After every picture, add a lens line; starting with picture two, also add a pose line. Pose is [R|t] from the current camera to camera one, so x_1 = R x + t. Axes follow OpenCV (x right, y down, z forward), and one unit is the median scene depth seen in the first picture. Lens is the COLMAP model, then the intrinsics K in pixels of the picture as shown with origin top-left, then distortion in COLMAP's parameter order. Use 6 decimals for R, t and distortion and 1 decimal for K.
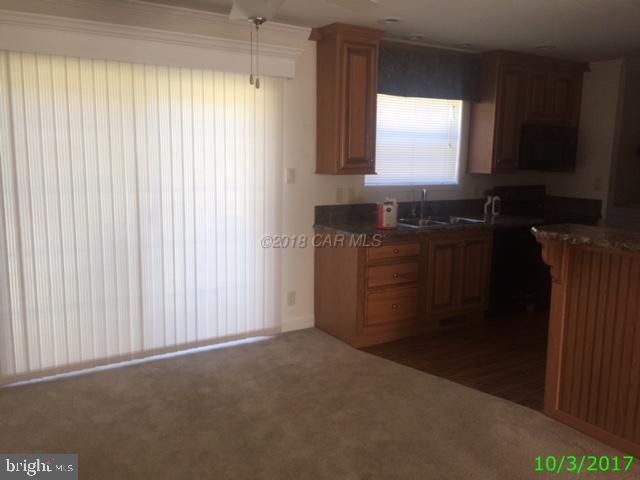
lens RADIAL K [[544.5, 0, 318.5], [0, 544.5, 240.1], [0, 0, 1]] dist [0.037419, -0.044225]
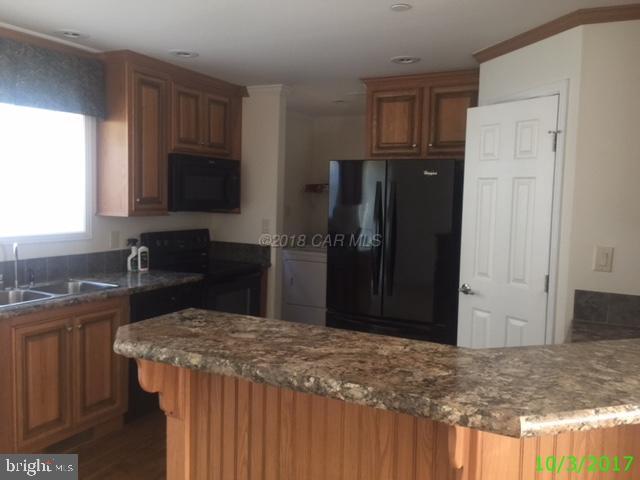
lens RADIAL K [[544.5, 0, 319.6], [0, 544.5, 239.3], [0, 0, 1]] dist [0.037419, -0.044225]
pose [[0.863008, -0.032763, 0.504127, 0.163170], [0.065296, 0.996758, -0.047000, -0.040251], [-0.500953, 0.073479, 0.862350, 0.238971]]
